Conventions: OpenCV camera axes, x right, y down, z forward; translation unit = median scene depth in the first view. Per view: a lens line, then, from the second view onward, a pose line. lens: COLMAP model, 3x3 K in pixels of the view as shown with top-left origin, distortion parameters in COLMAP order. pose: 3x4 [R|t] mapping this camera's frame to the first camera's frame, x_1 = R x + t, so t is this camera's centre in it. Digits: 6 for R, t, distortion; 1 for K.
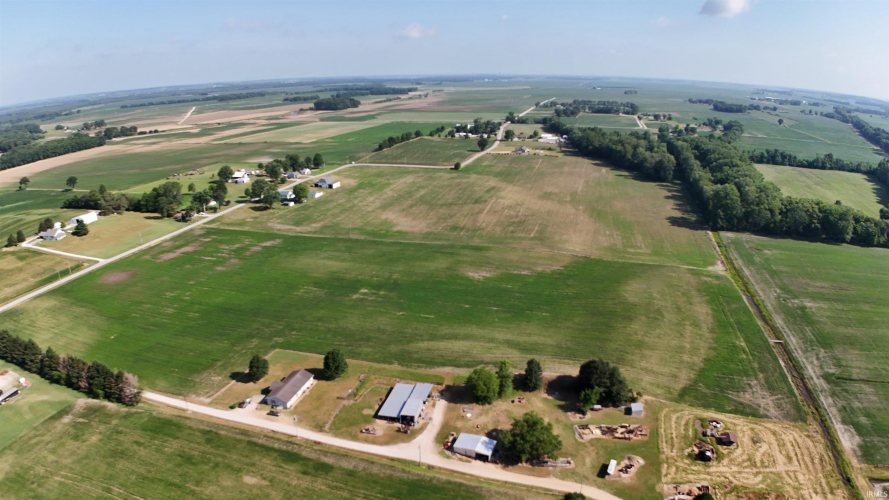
lens RADIAL K [[542.0, 0, 443.5], [0, 542.0, 253.5], [0, 0, 1]] dist [-0.176912, 0.015816]
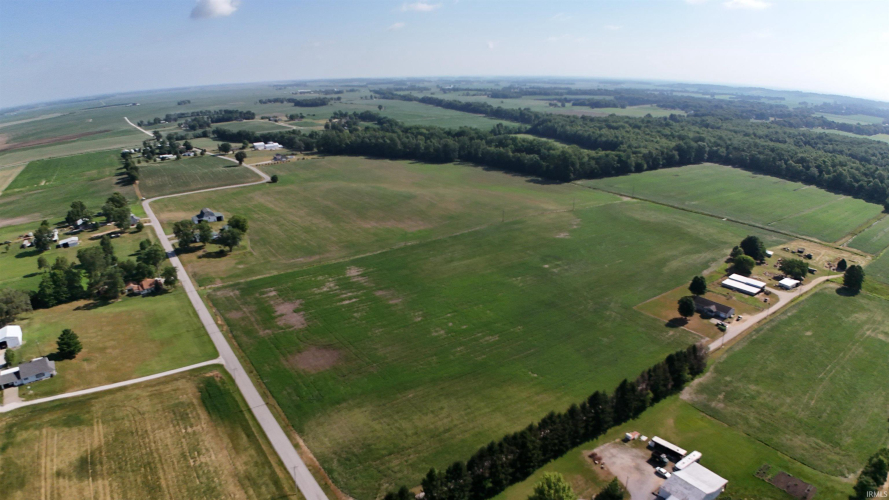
lens RADIAL K [[542.0, 0, 443.5], [0, 542.0, 253.5], [0, 0, 1]] dist [-0.176912, 0.015816]
pose [[0.627720, -0.246130, 0.738504, -0.849430], [0.253681, 0.961588, 0.104853, -0.099576], [-0.735944, 0.121526, 0.666047, 0.304702]]
